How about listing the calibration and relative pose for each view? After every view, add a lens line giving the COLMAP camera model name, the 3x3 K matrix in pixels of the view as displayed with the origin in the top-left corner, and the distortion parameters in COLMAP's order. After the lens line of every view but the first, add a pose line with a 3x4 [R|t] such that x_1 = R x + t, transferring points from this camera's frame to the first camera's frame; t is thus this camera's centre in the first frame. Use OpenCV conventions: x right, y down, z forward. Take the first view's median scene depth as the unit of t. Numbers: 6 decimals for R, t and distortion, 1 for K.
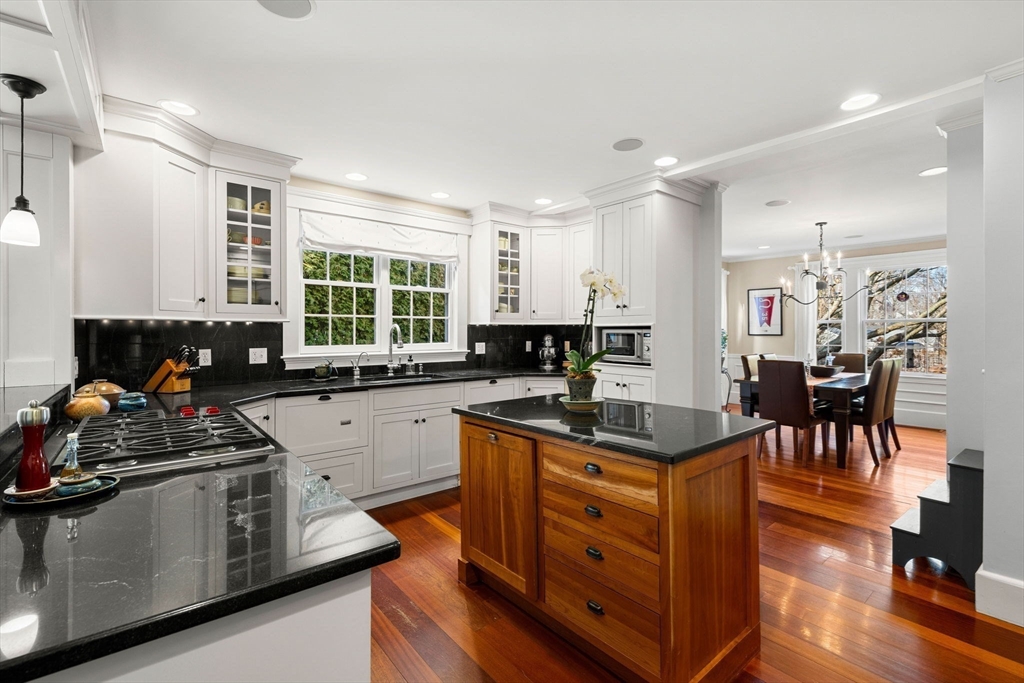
lens RADIAL K [[466.4, 0, 511.0], [0, 466.4, 331.3], [0, 0, 1]] dist [0.001199, -0.002002]
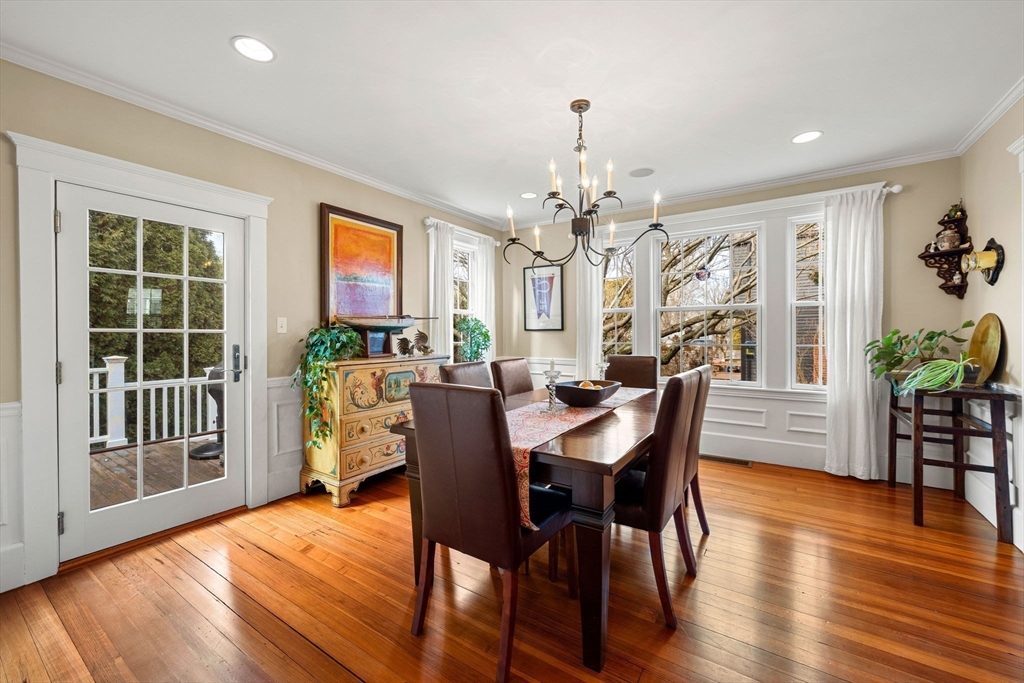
lens RADIAL K [[411.5, 0, 517.7], [0, 411.5, 336.4], [0, 0, 1]] dist [-0.001597, -0.000121]
pose [[0.954497, -0.005923, 0.298163, 0.509537], [0.003113, 0.999946, 0.009900, 0.018442], [-0.298206, -0.008522, 0.954464, 0.647117]]
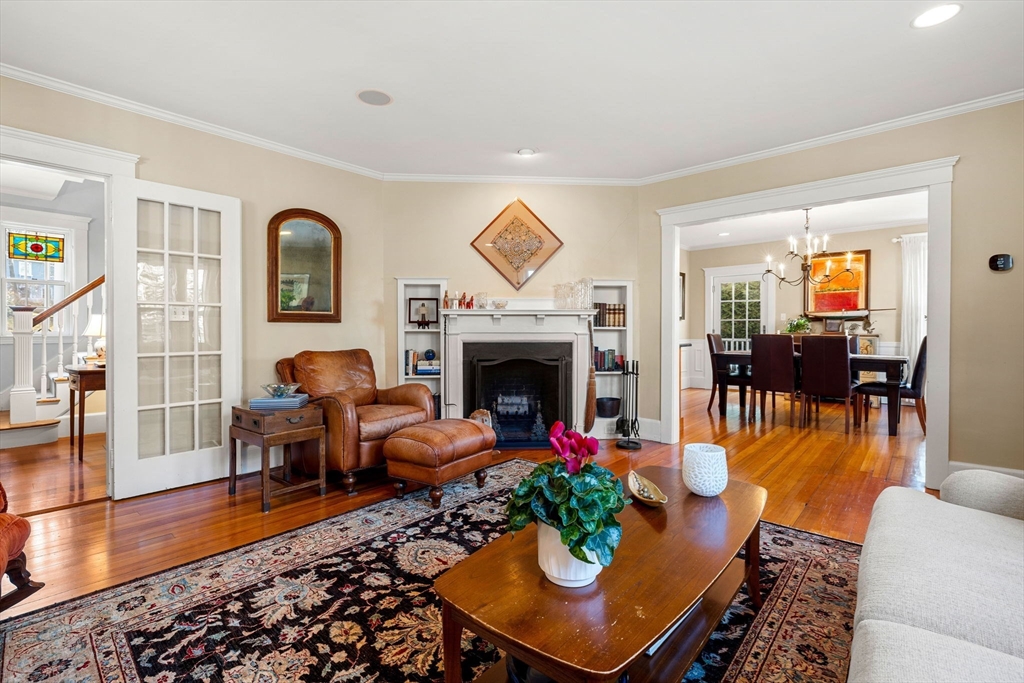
lens RADIAL K [[466.4, 0, 511.0], [0, 466.4, 333.7], [0, 0, 1]] dist [0.001199, -0.002002]
pose [[0.150525, 0.011360, -0.988541, 1.784410], [0.001778, 0.999929, 0.011762, 0.042839], [0.988605, -0.003528, 0.150494, 0.205031]]
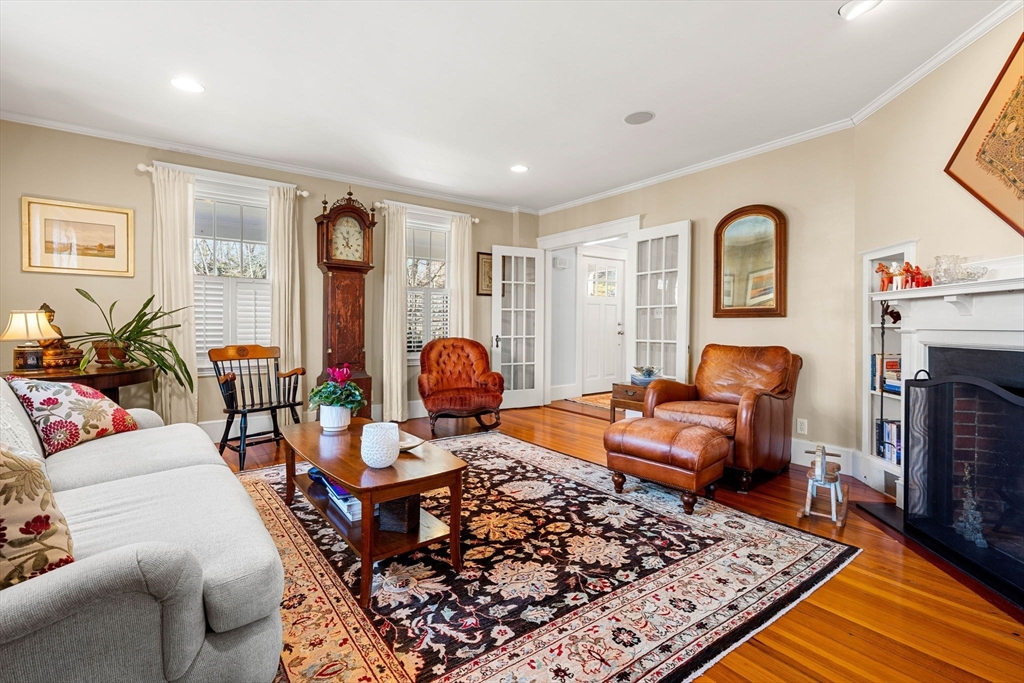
lens RADIAL K [[466.4, 0, 506.9], [0, 466.4, 332.7], [0, 0, 1]] dist [0.001199, -0.002002]
pose [[-0.998012, -0.004772, 0.062842, 1.313383], [-0.003986, 0.999912, 0.012628, 0.049772], [-0.062897, 0.012352, -0.997944, 0.808331]]
